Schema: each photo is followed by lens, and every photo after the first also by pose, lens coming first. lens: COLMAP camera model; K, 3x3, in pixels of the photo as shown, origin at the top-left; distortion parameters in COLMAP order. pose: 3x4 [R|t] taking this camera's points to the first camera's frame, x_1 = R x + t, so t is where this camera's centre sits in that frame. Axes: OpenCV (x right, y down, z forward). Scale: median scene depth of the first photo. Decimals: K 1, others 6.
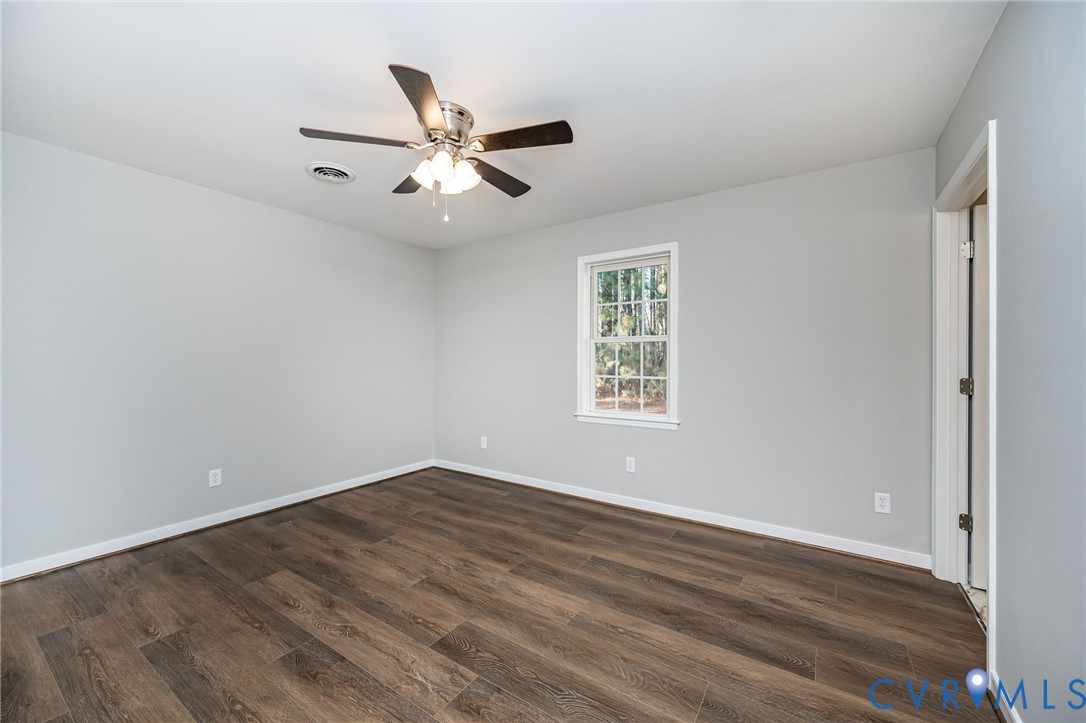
lens RADIAL K [[437.0, 0, 547.8], [0, 437.0, 360.5], [0, 0, 1]] dist [-0.000404, -0.000153]
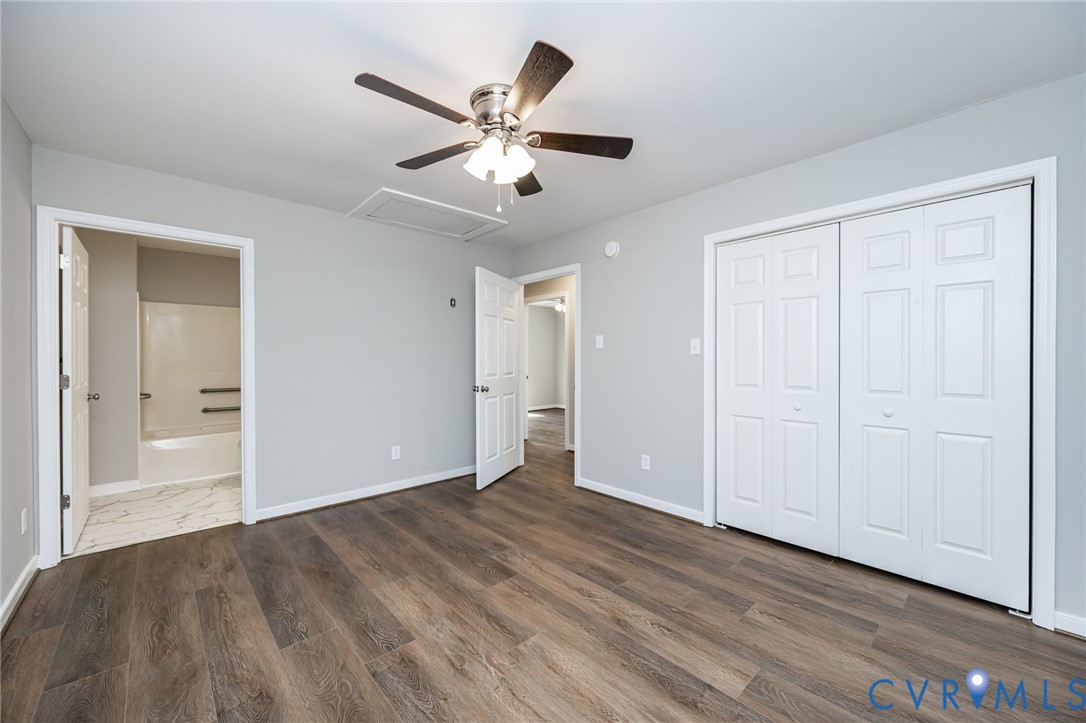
lens RADIAL K [[437.0, 0, 547.8], [0, 437.0, 360.5], [0, 0, 1]] dist [-0.000404, -0.000153]
pose [[-0.974151, 0.000025, 0.225896, -0.549335], [0.002089, 0.999958, 0.008899, -0.006654], [-0.225886, 0.009141, -0.974111, 1.897776]]
